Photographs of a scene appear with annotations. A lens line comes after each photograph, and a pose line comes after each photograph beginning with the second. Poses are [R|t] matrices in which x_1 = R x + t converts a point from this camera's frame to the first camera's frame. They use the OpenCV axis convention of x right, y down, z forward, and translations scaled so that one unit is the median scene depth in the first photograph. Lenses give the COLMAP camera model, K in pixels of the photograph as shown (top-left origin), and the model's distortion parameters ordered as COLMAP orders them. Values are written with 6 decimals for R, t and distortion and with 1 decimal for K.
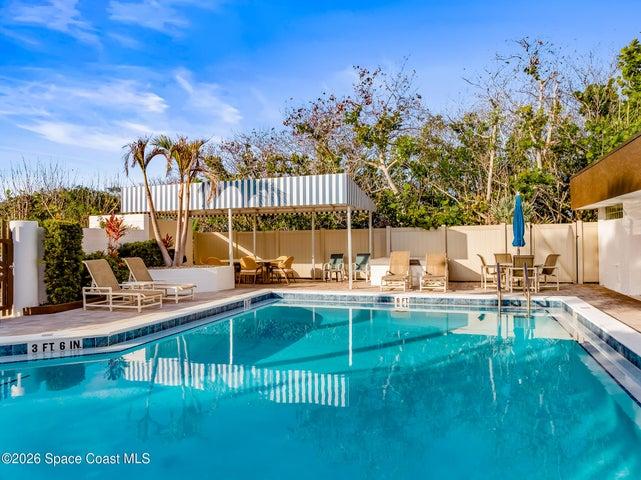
lens RADIAL K [[447.9, 0, 320.5], [0, 447.9, 240.0], [0, 0, 1]] dist [-0.003508, -0.002433]
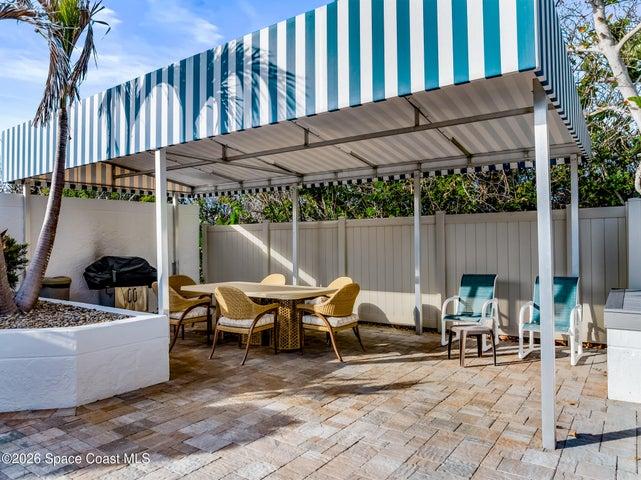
lens RADIAL K [[447.9, 0, 320.5], [0, 447.9, 240.0], [0, 0, 1]] dist [-0.003508, -0.002433]
pose [[0.960538, -0.004056, -0.278120, 0.015907], [0.005188, 0.999981, 0.003335, -0.000608], [0.278101, -0.004646, 0.960541, 0.699551]]
